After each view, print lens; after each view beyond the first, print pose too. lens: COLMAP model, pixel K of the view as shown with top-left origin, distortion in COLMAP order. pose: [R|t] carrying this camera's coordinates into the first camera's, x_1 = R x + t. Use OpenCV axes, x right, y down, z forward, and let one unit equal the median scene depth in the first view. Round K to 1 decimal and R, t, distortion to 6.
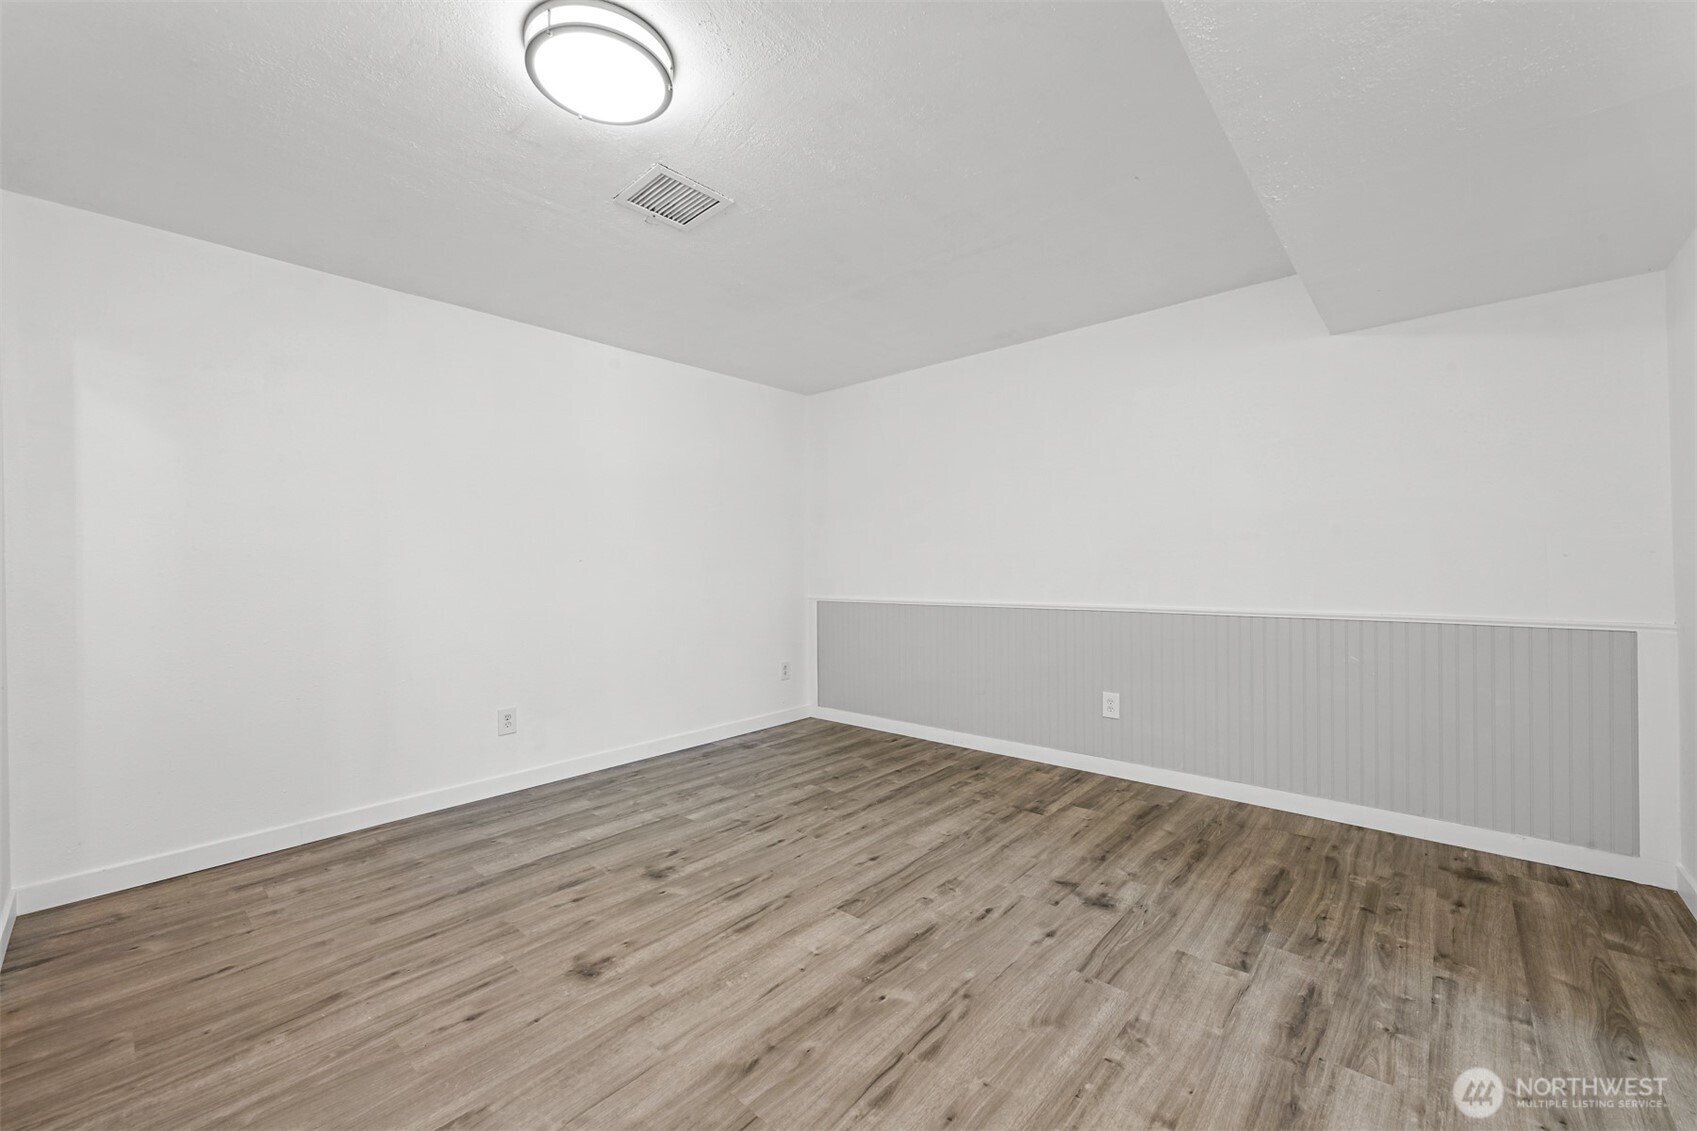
lens RADIAL K [[681.0, 0, 848.5], [0, 681.0, 565.5], [0, 0, 1]] dist [0.000045, 0.000220]
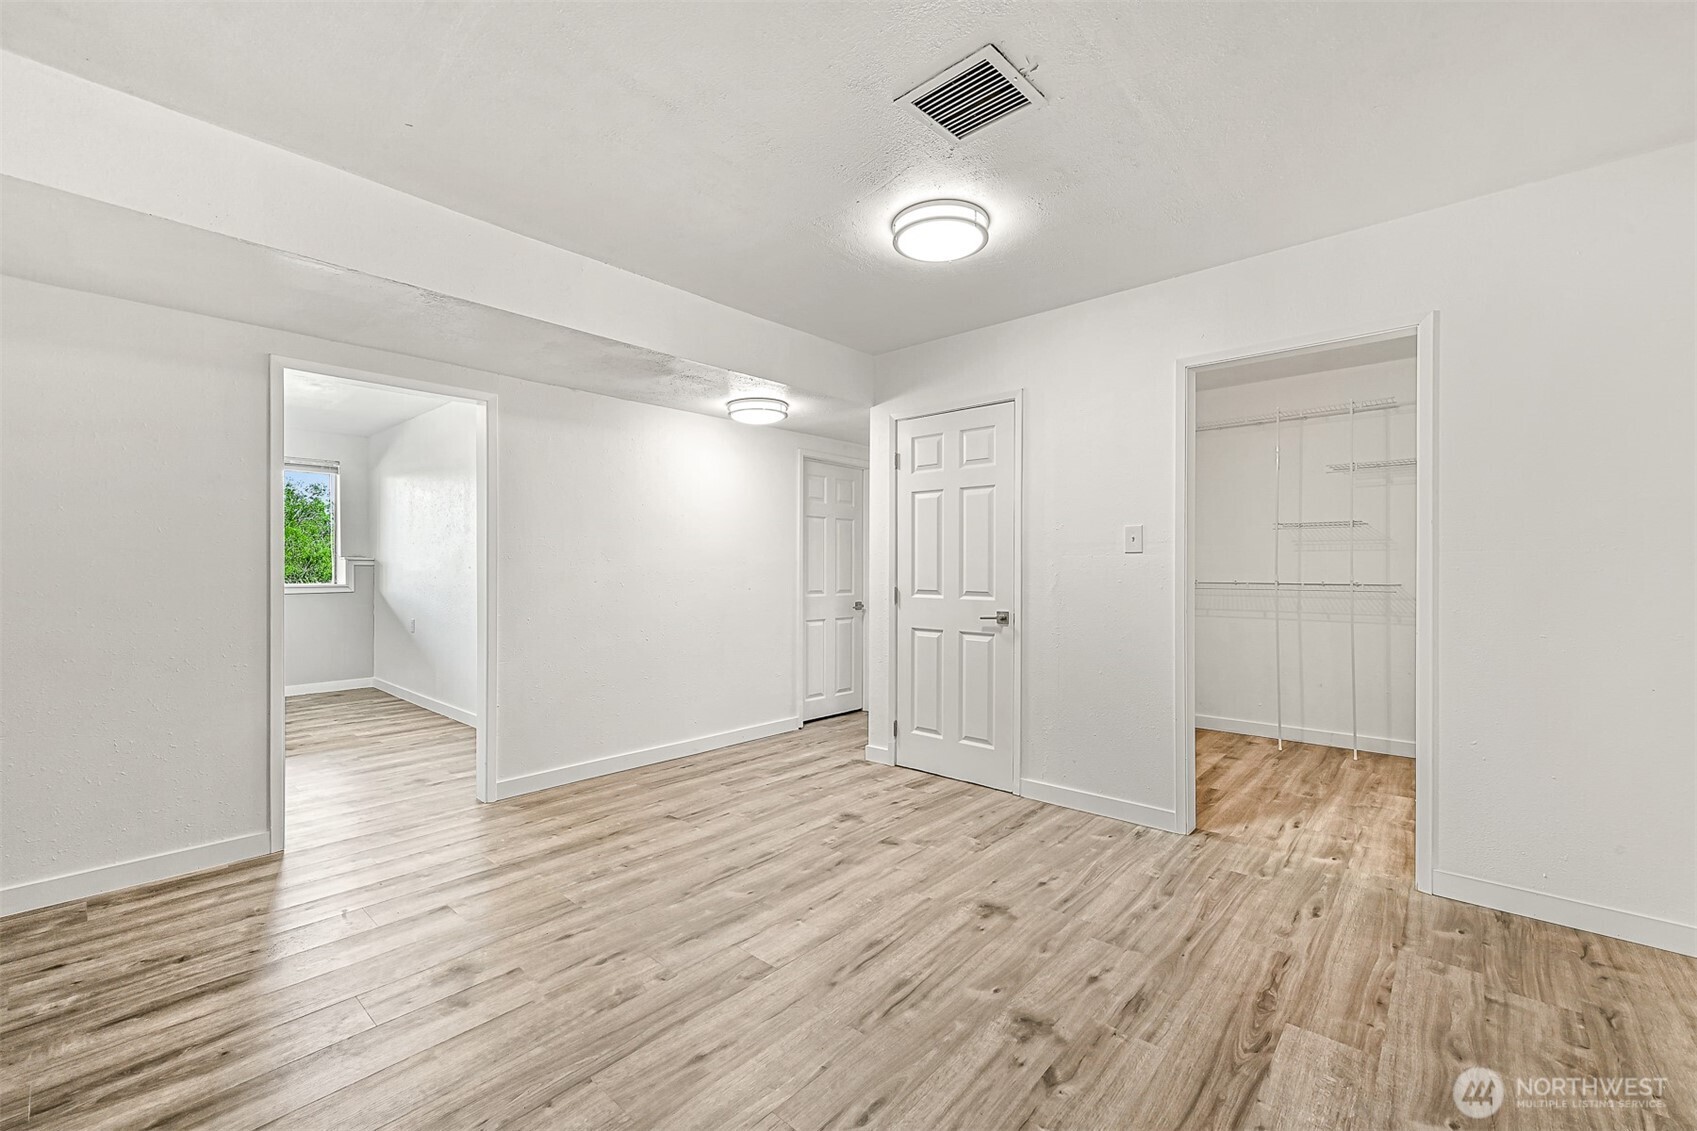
lens RADIAL K [[681.0, 0, 848.5], [0, 681.0, 565.5], [0, 0, 1]] dist [0.000045, 0.000220]
pose [[-0.999904, 0.011030, -0.008440, -0.116781], [0.011080, 0.999921, -0.005950, 0.002845], [0.008373, -0.006043, -0.999947, 1.976554]]
